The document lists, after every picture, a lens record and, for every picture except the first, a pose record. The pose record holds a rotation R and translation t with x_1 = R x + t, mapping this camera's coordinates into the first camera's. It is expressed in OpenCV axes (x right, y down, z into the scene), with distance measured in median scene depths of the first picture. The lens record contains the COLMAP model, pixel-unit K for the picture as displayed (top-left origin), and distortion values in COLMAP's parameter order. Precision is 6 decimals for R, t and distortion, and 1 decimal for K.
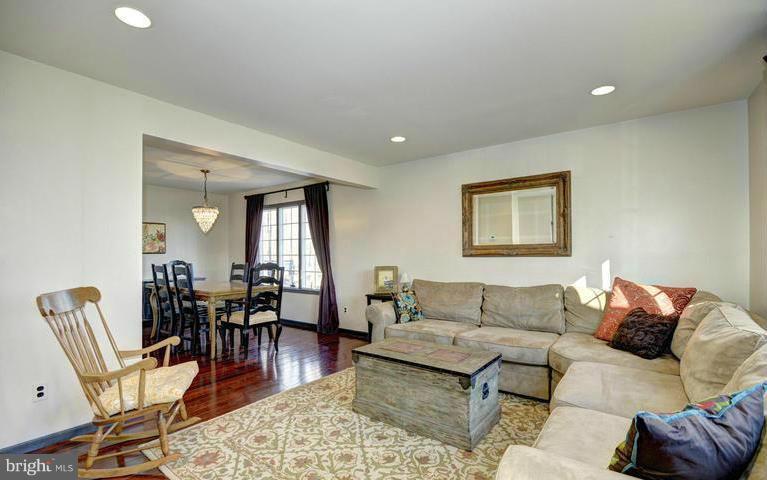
lens RADIAL K [[350.0, 0, 384.8], [0, 350.0, 252.0], [0, 0, 1]] dist [-0.019915, -0.000466]
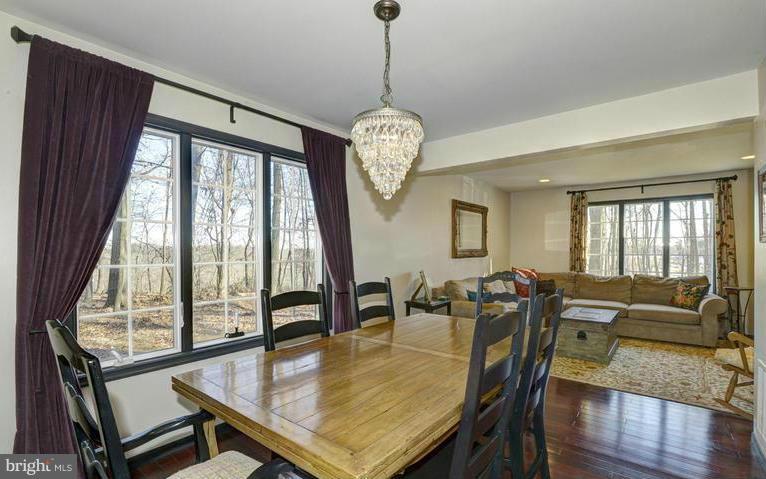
lens RADIAL K [[349.5, 0, 384.3], [0, 349.5, 251.5], [0, 0, 1]] dist [-0.019915, -0.000466]
pose [[0.054202, 0.002794, 0.998526, -0.839998], [-0.001697, 0.999995, -0.002706, -0.005247], [-0.998529, -0.001548, 0.054207, 0.984312]]
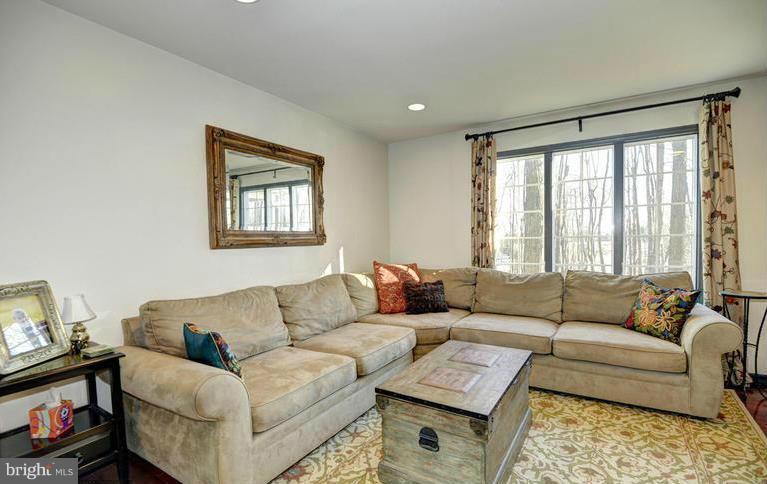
lens RADIAL K [[355.7, 0, 384.3], [0, 355.7, 252.2], [0, 0, 1]] dist [-0.015693, -0.000527]
pose [[-0.065728, -0.024589, 0.997535, -0.328684], [0.016378, 0.999535, 0.025718, 0.007399], [-0.997703, 0.018028, -0.065294, 0.629866]]
